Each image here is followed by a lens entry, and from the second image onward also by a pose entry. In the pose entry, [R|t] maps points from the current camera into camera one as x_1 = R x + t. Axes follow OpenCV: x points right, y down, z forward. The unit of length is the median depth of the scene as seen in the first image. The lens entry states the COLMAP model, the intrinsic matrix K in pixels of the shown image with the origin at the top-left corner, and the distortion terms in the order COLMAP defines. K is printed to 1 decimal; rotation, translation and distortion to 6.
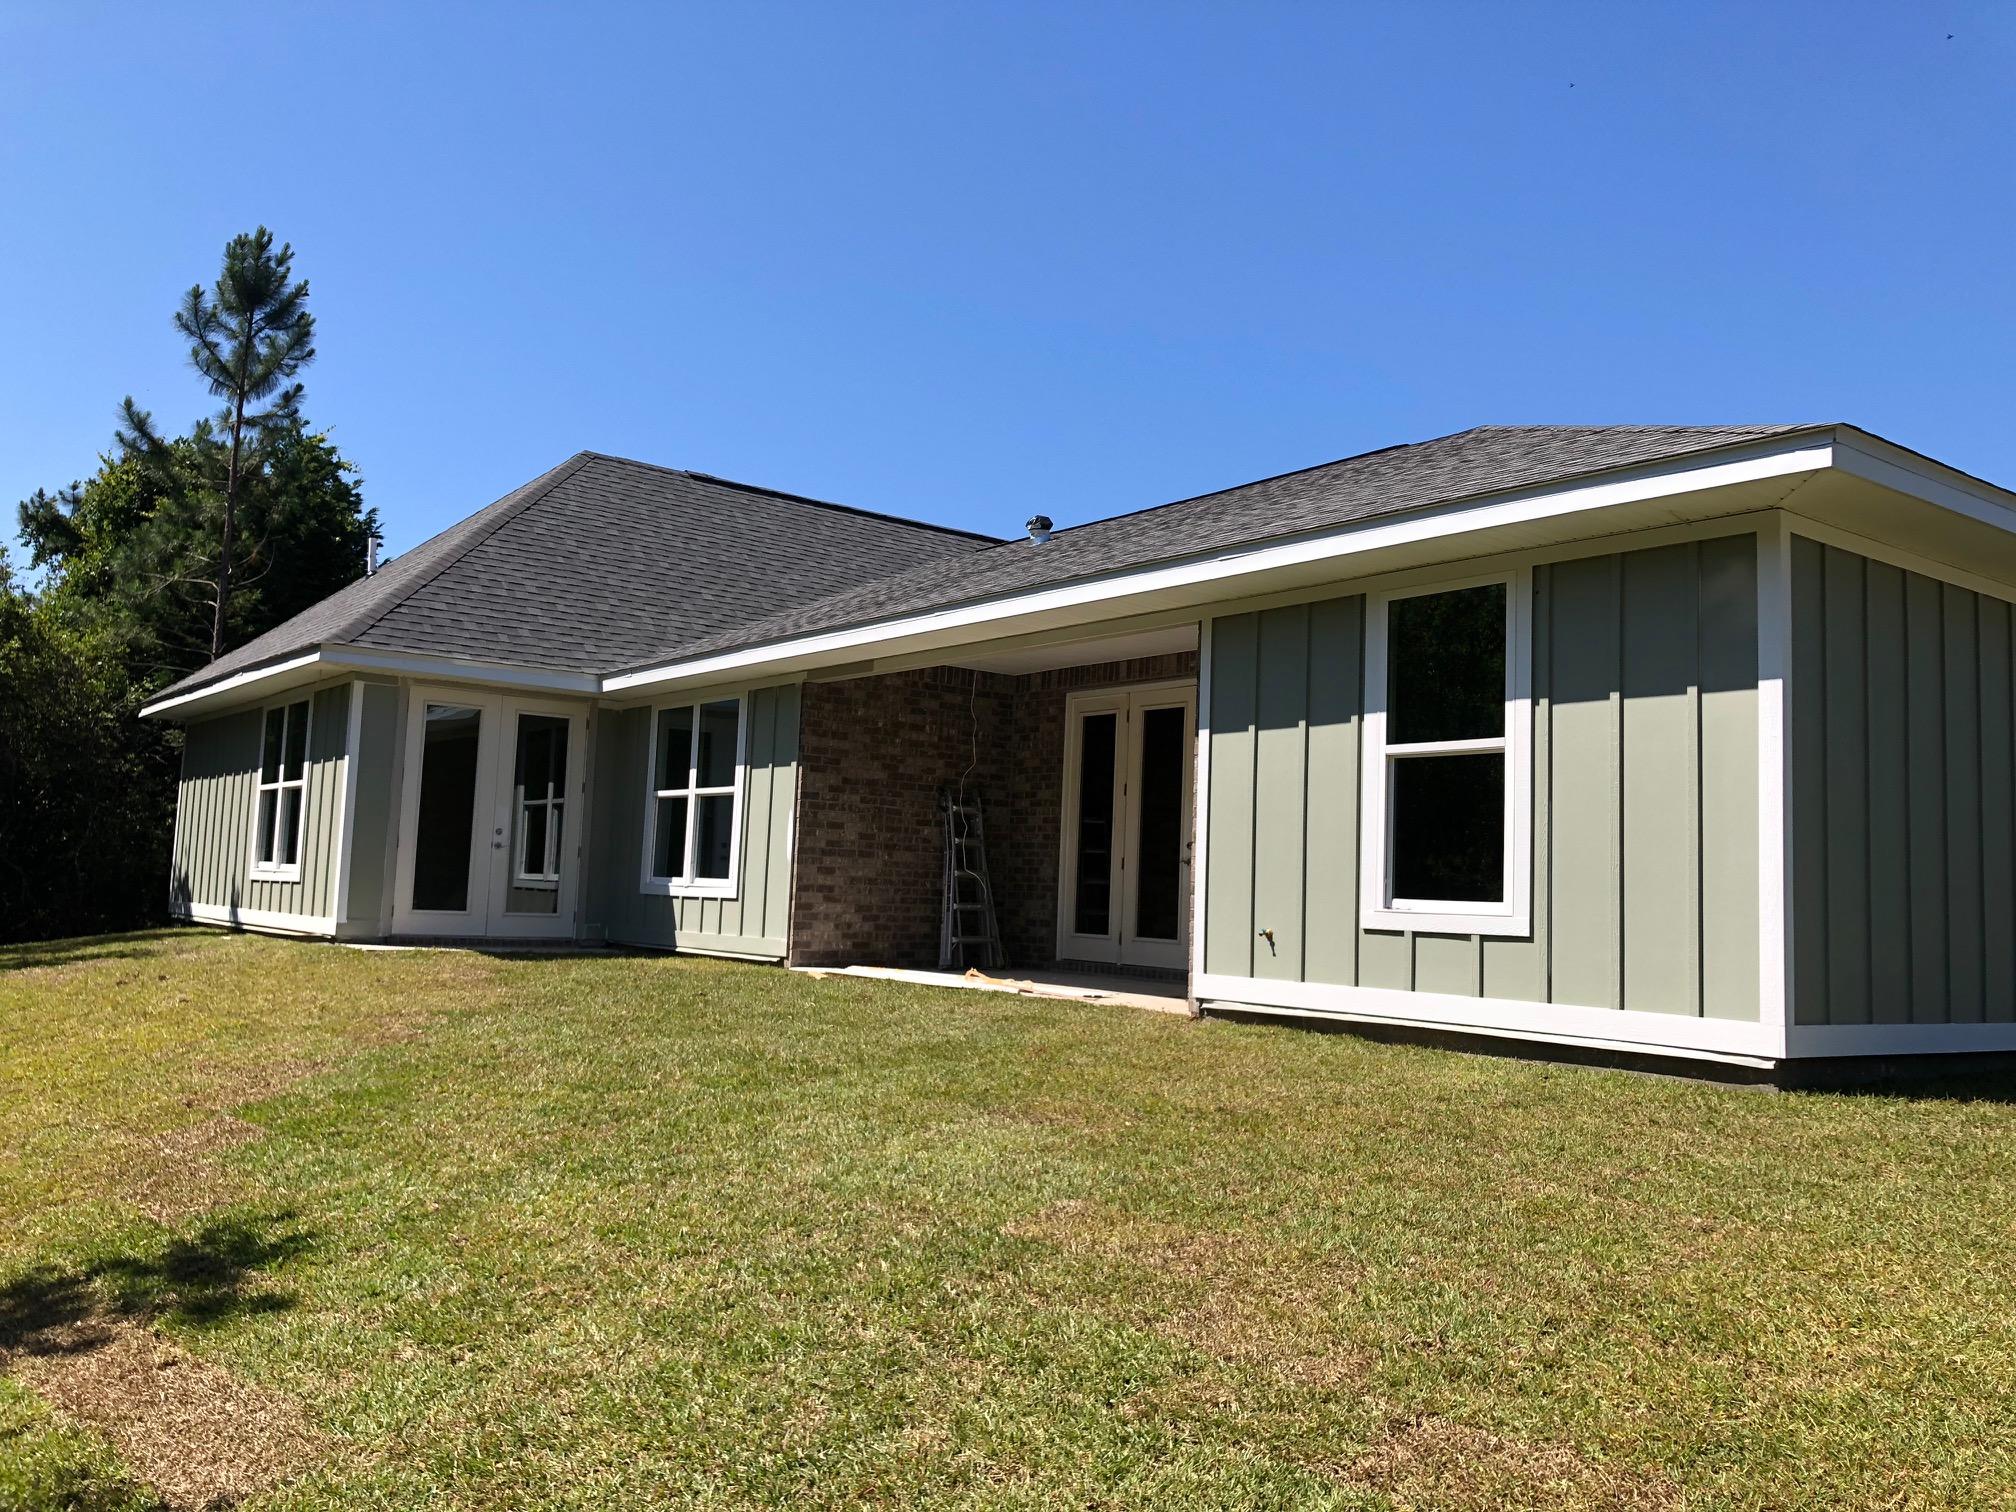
lens RADIAL K [[1677.0, 0, 1011.7], [0, 1677.0, 709.4], [0, 0, 1]] dist [0.155841, -0.285498]
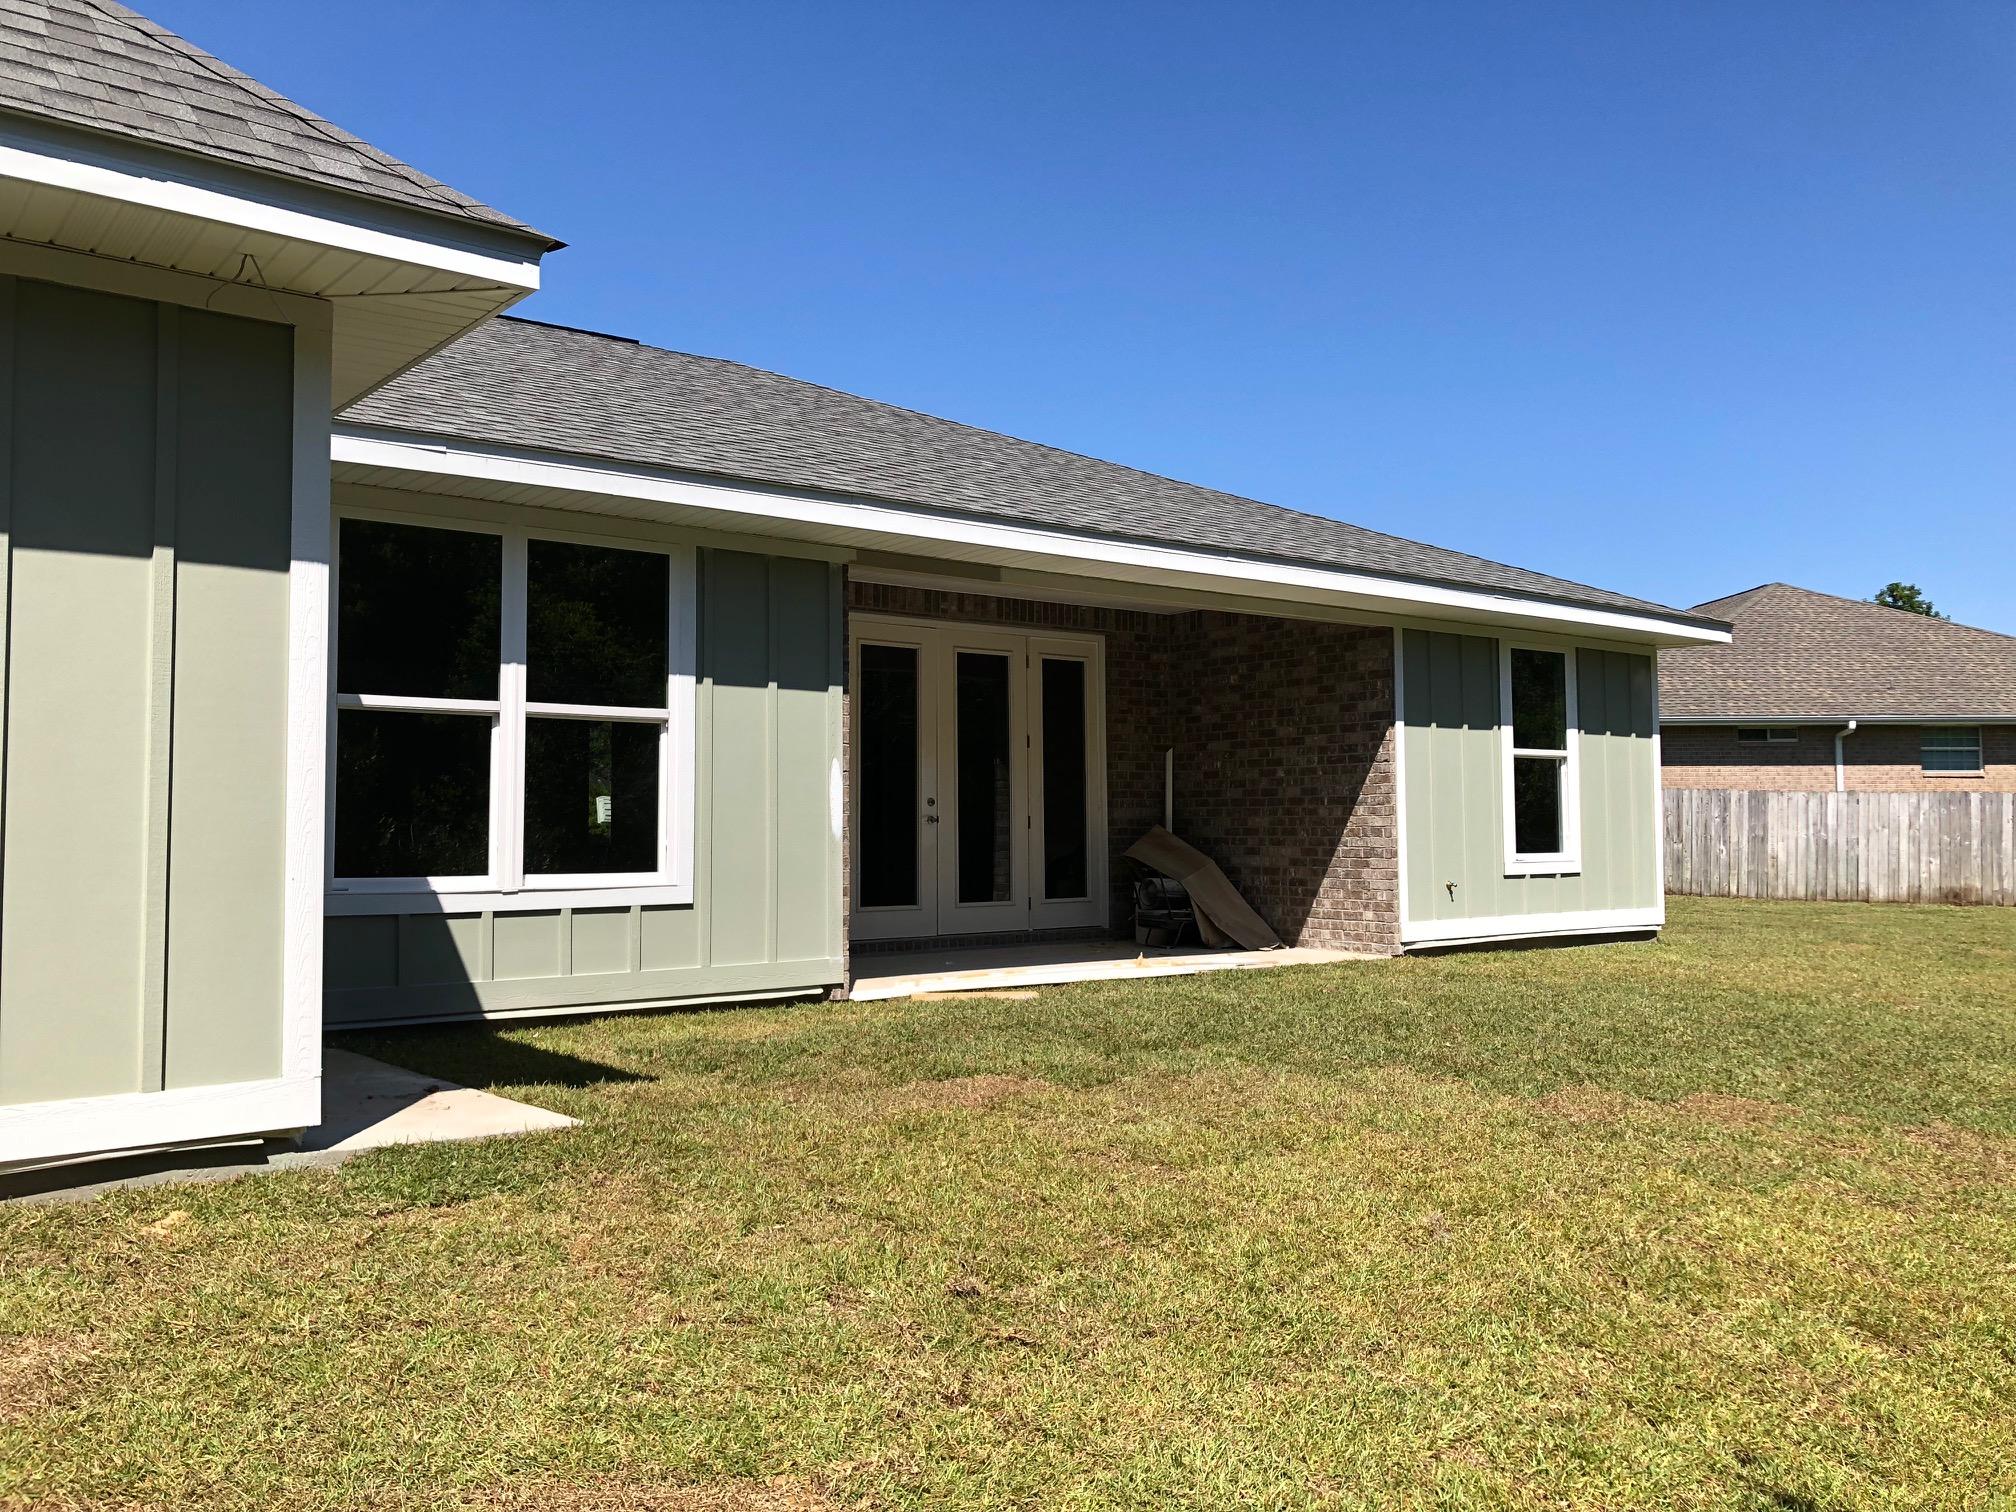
lens RADIAL K [[1477.7, 0, 1007.7], [0, 1477.7, 798.2], [0, 0, 1]] dist [0.057516, 0.000316]
pose [[0.025488, 0.015820, 0.999550, -1.087800], [-0.082191, 0.996523, -0.013676, 0.119867], [-0.996291, -0.081805, 0.026699, 1.428231]]
